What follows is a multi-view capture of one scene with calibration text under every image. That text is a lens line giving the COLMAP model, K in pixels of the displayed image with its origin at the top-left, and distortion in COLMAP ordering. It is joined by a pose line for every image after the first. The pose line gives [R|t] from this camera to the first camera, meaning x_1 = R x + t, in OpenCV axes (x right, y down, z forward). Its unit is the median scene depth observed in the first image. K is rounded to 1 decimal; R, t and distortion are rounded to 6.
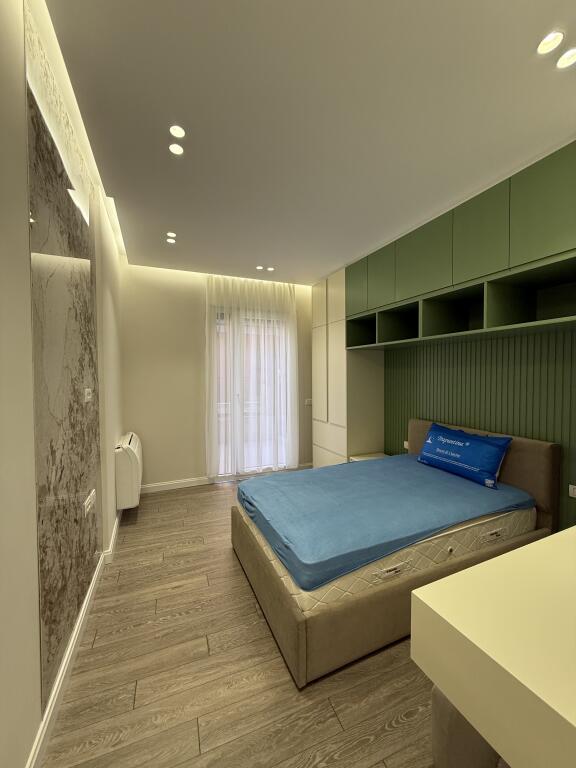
lens RADIAL K [[303.8, 0, 288.0], [0, 303.8, 384.0], [0, 0, 1]] dist [-0.001883, 0.000081]
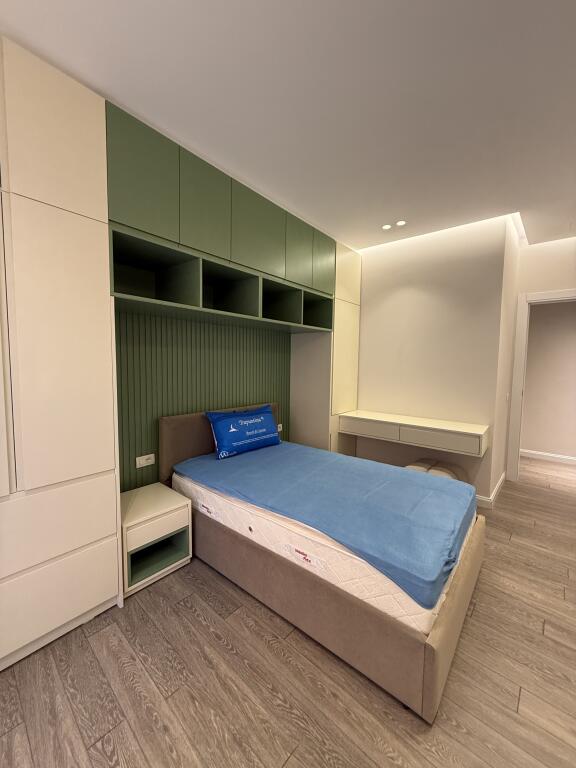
lens RADIAL K [[303.8, 0, 288.0], [0, 303.8, 384.0], [0, 0, 1]] dist [-0.001883, 0.000081]
pose [[-0.443835, -0.076600, 0.892829, -0.438841], [0.011603, 0.995765, 0.091199, -0.032698], [-0.896034, 0.050837, -0.441066, 1.311889]]
